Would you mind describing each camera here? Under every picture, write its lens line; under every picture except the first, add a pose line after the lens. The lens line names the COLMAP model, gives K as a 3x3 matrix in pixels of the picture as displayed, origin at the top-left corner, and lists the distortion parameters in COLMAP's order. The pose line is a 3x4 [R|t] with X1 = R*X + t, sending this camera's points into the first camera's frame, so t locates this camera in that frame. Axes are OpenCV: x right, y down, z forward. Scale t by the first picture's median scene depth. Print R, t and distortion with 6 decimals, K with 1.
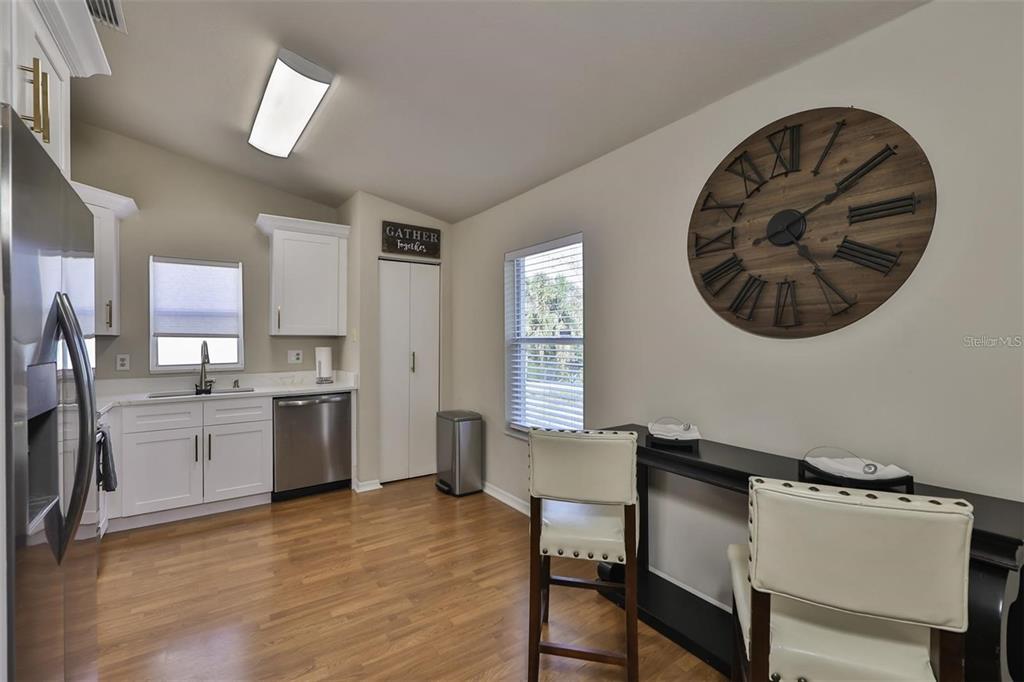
lens RADIAL K [[430.8, 0, 500.9], [0, 430.8, 337.7], [0, 0, 1]] dist [-0.001064, -0.000136]
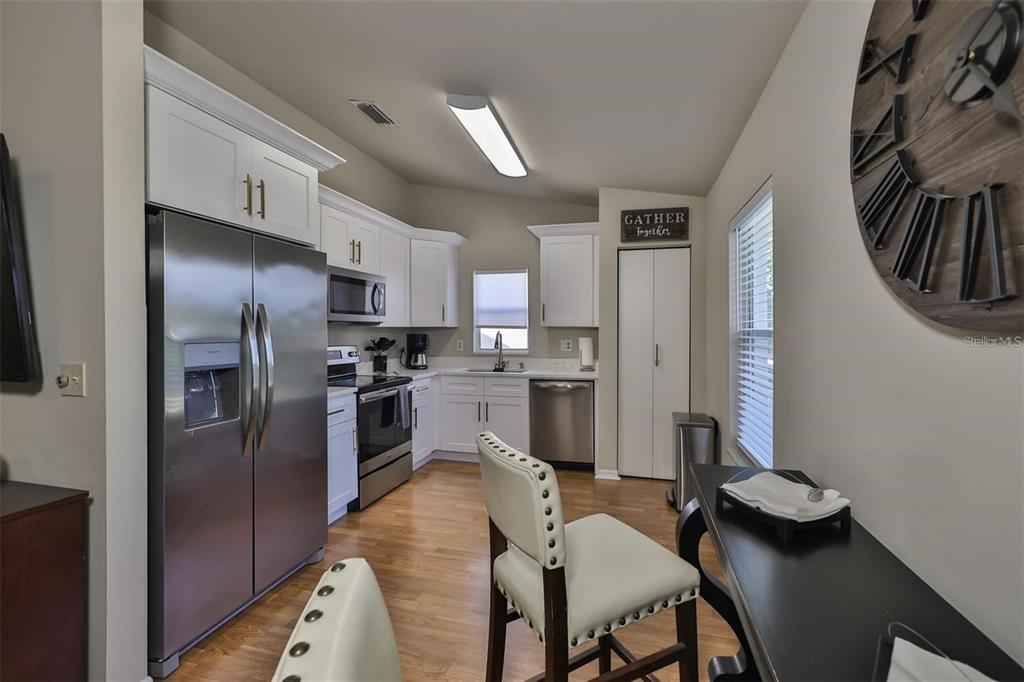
lens RADIAL K [[420.7, 0, 534.1], [0, 420.7, 329.7], [0, 0, 1]] dist [-0.000887, -0.000046]
pose [[0.677983, 0.003444, -0.735070, 0.311896], [-0.001552, 0.999994, 0.003254, -0.001212], [0.735076, -0.001065, 0.677984, 0.203632]]
